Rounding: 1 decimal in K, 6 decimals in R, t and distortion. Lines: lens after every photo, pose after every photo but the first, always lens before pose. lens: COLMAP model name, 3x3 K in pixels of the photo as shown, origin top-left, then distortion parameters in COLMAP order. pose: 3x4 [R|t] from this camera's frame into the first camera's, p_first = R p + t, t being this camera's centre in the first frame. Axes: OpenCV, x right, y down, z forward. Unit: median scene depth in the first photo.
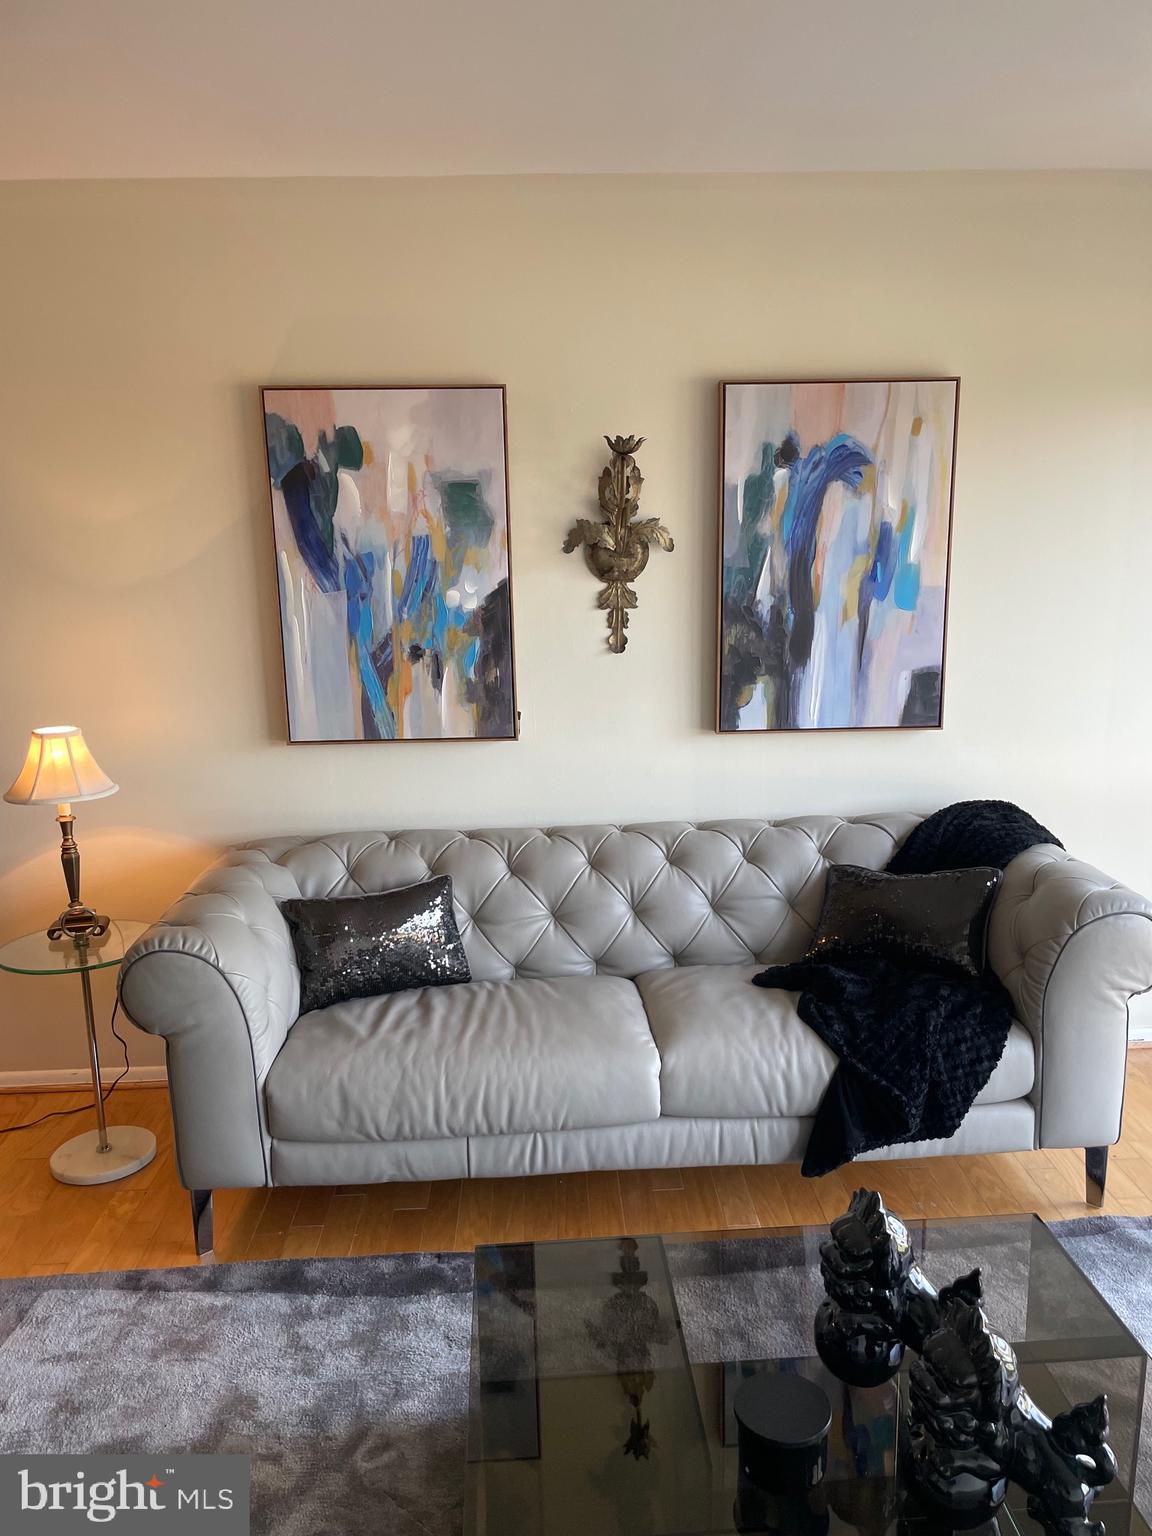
lens RADIAL K [[1132.0, 0, 575.7], [0, 1132.0, 783.0], [0, 0, 1]] dist [0.053151, -0.009882]
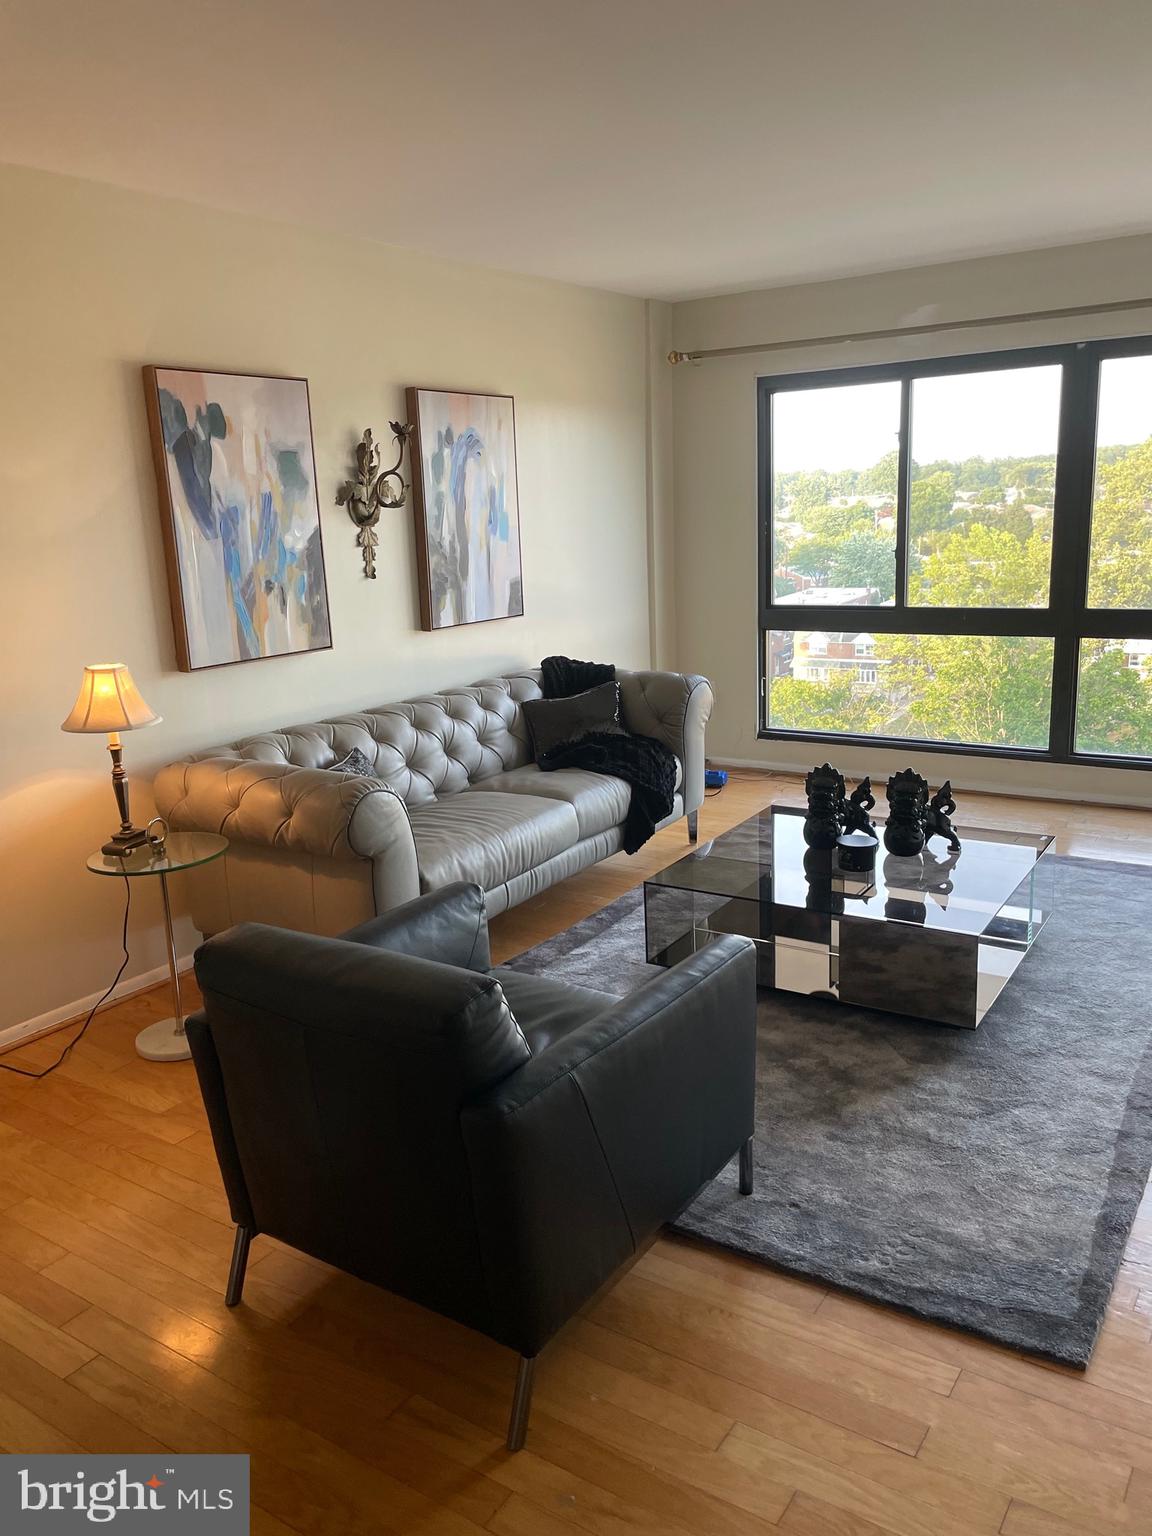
lens RADIAL K [[1132.0, 0, 582.1], [0, 1132.0, 766.7], [0, 0, 1]] dist [0.053151, -0.009882]
pose [[0.606920, -0.187797, 0.772257, -0.950491], [0.184147, 0.978468, 0.093222, 0.027765], [-0.773135, 0.085630, 0.628434, -0.046877]]
